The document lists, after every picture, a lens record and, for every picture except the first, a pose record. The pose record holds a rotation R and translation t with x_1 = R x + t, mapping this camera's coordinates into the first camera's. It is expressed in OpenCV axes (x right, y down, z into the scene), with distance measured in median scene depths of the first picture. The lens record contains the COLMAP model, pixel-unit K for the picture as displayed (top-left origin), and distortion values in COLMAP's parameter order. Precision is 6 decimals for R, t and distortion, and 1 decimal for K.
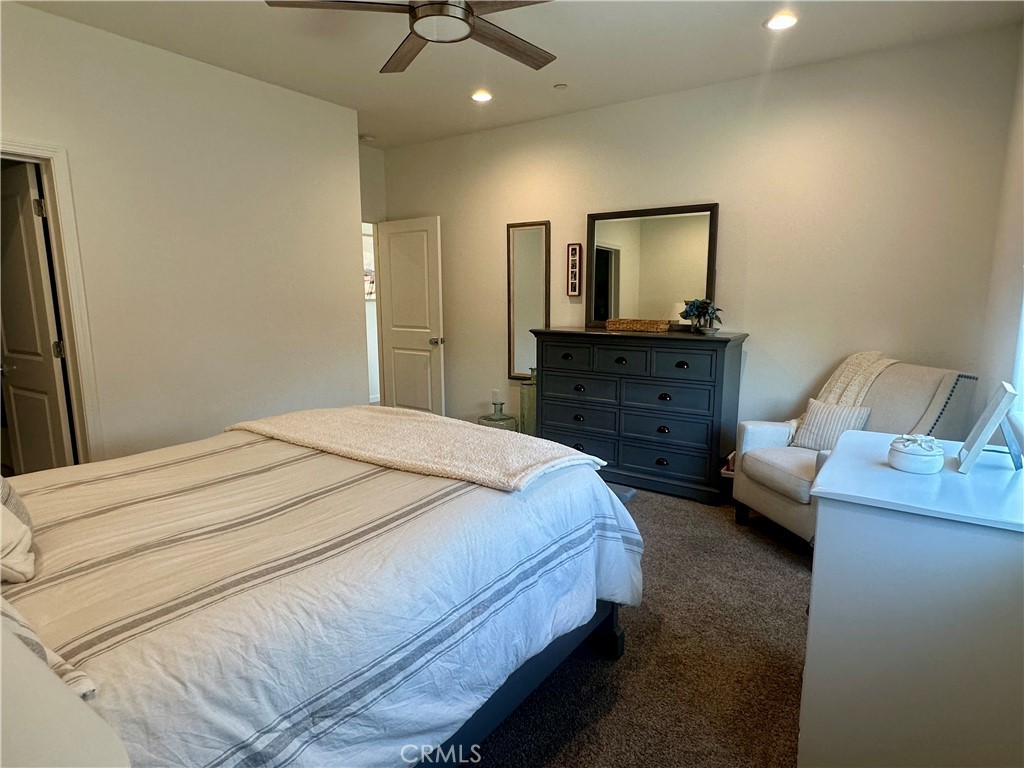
lens RADIAL K [[575.0, 0, 511.0], [0, 575.0, 383.9], [0, 0, 1]] dist [-0.004704, -0.001814]
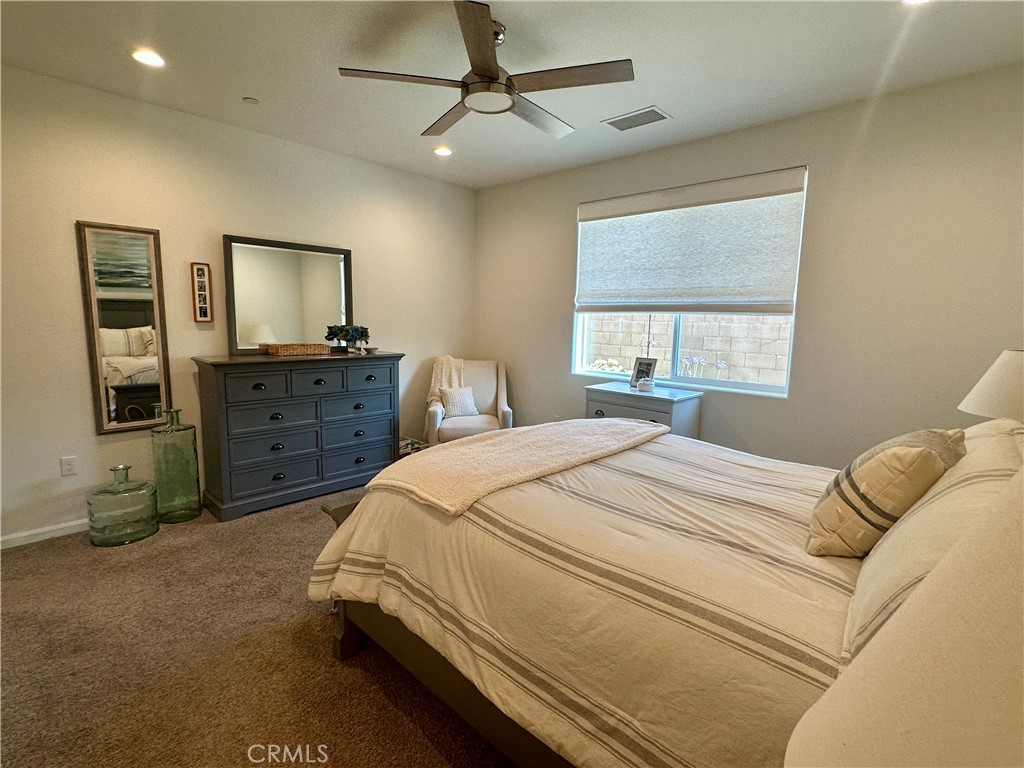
lens RADIAL K [[491.1, 0, 510.9], [0, 491.1, 385.0], [0, 0, 1]] dist [-0.017211, -0.000074]
pose [[0.148470, -0.127526, 0.980660, -0.578227], [0.138030, 0.984616, 0.107142, -0.073611], [-0.979237, 0.119453, 0.163788, 0.431796]]
